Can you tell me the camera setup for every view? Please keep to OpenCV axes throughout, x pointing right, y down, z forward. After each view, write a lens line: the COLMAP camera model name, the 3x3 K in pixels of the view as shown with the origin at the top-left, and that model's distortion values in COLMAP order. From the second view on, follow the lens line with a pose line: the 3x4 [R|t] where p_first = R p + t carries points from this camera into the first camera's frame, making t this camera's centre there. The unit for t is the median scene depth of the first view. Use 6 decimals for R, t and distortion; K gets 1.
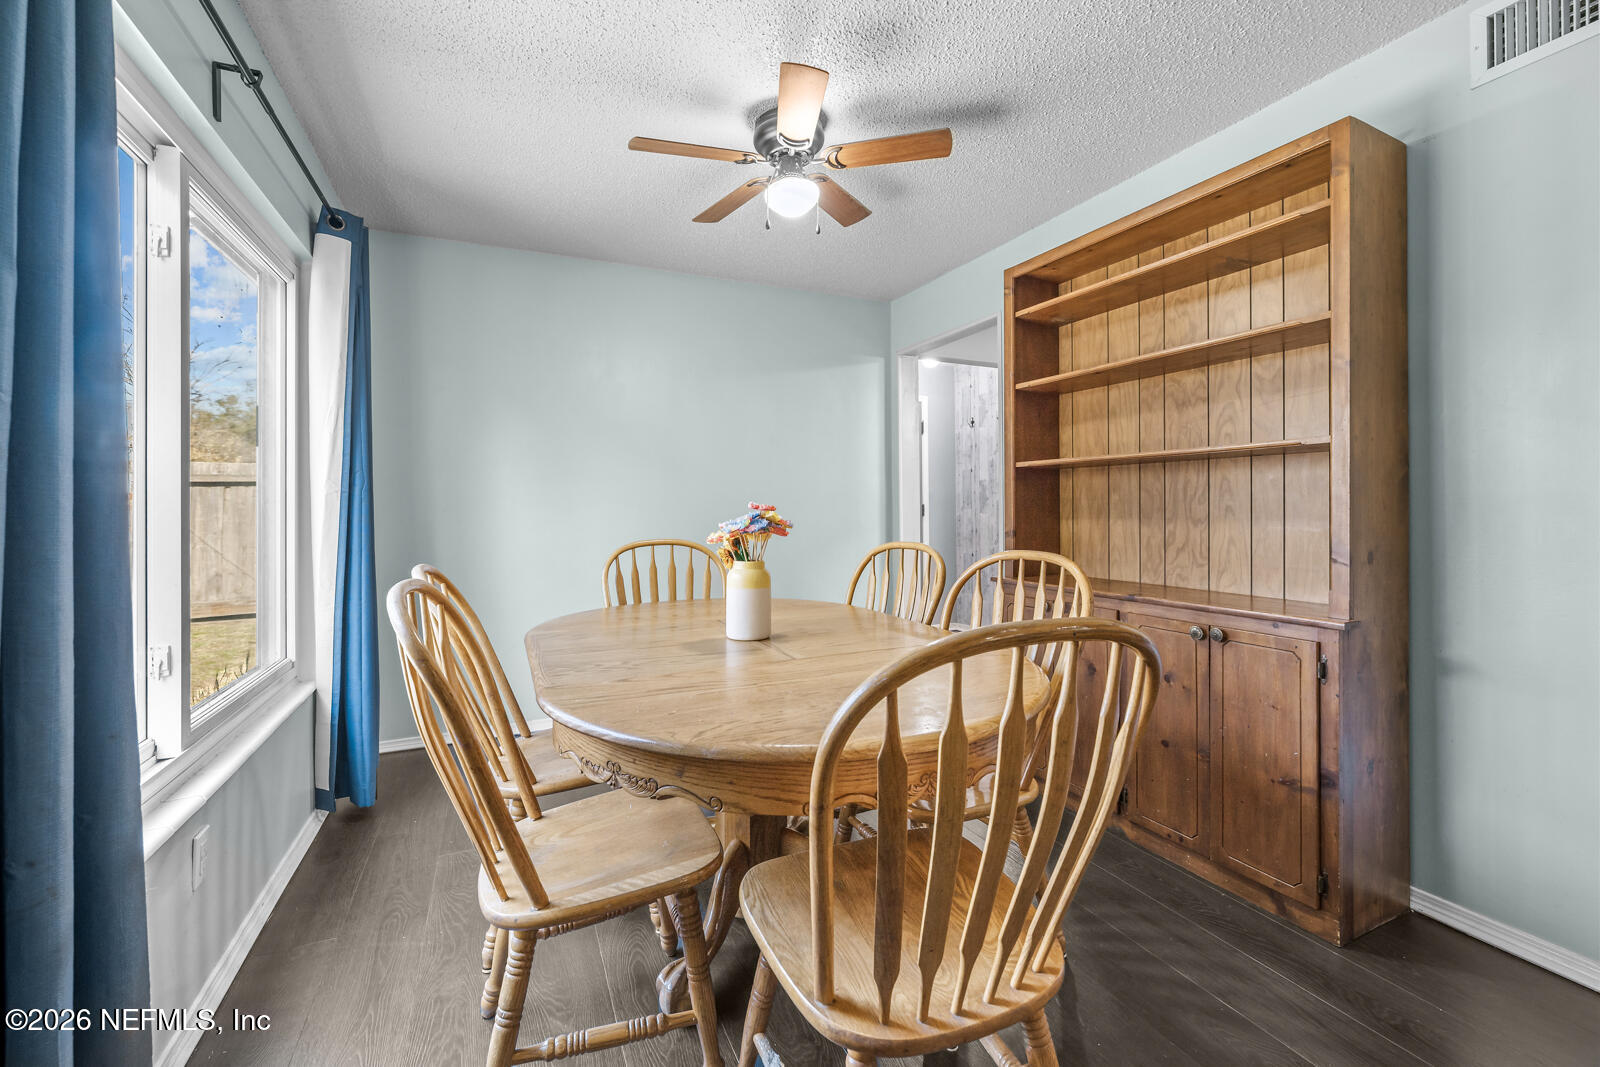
lens RADIAL K [[645.4, 0, 805.4], [0, 645.4, 509.4], [0, 0, 1]] dist [-0.008953, 0.003082]
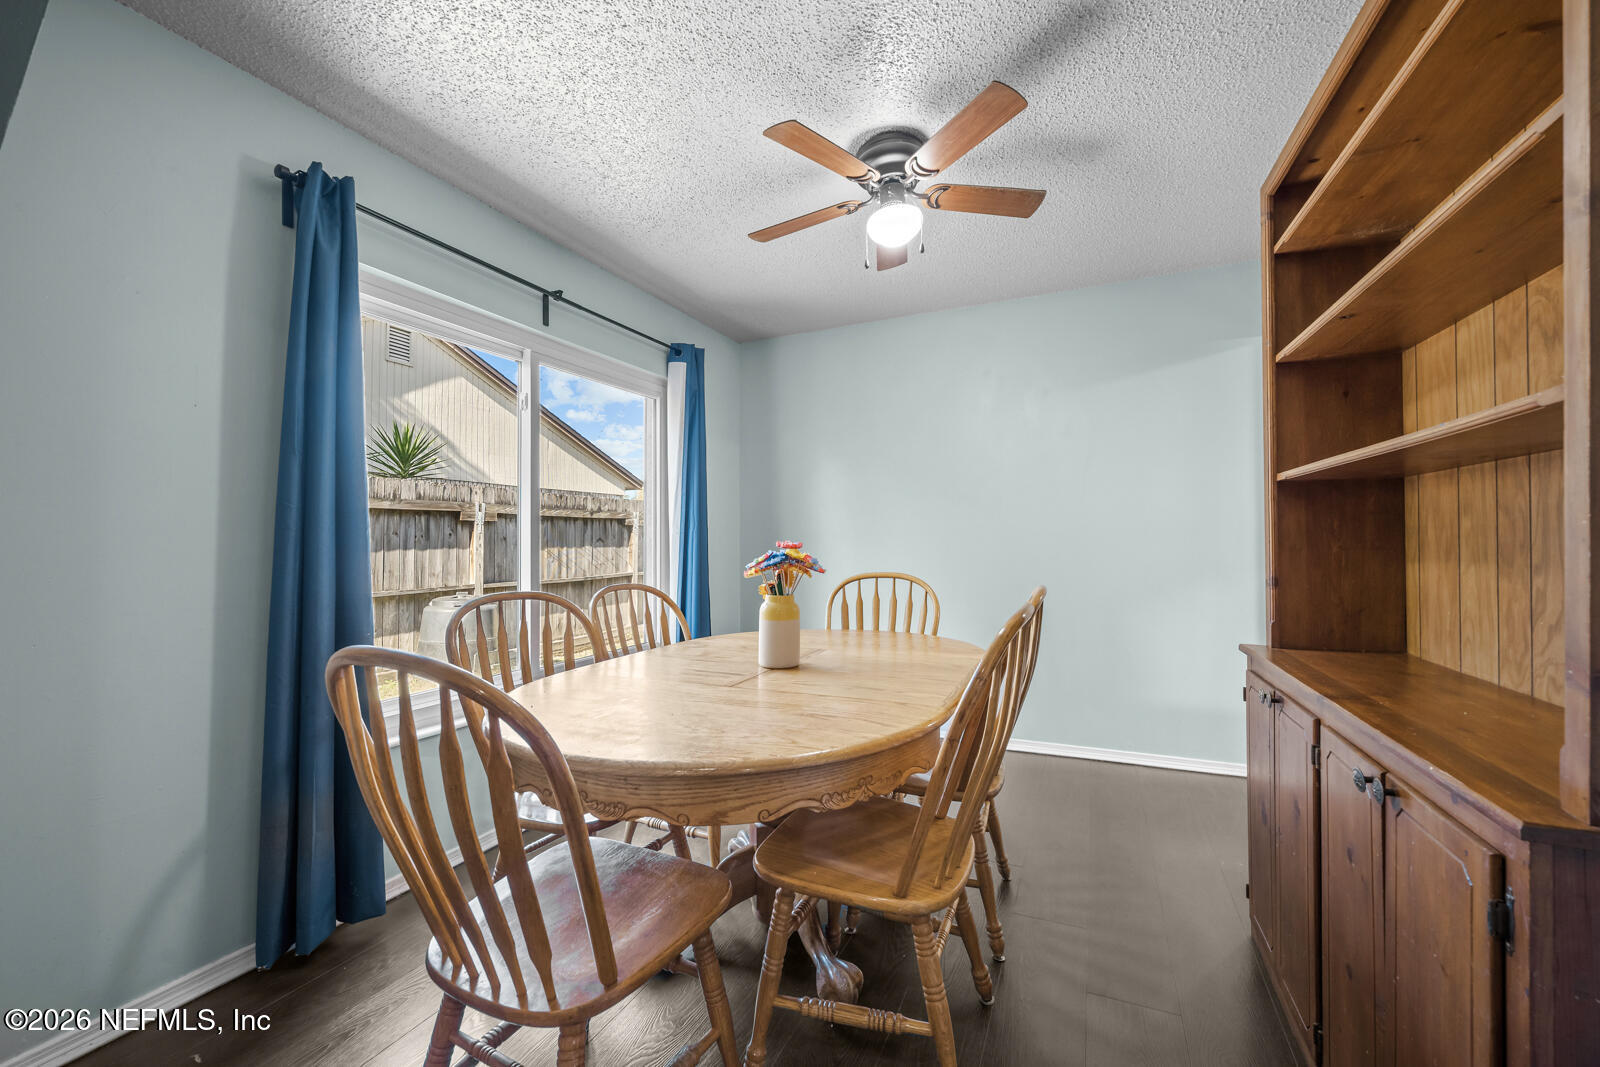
lens RADIAL K [[645.4, 0, 799.9], [0, 645.4, 539.5], [0, 0, 1]] dist [-0.008953, 0.003082]
pose [[0.655884, -0.003593, -0.754853, 0.534784], [0.003492, 0.999992, -0.001726, -0.006883], [0.754853, -0.001504, 0.655892, 0.217828]]
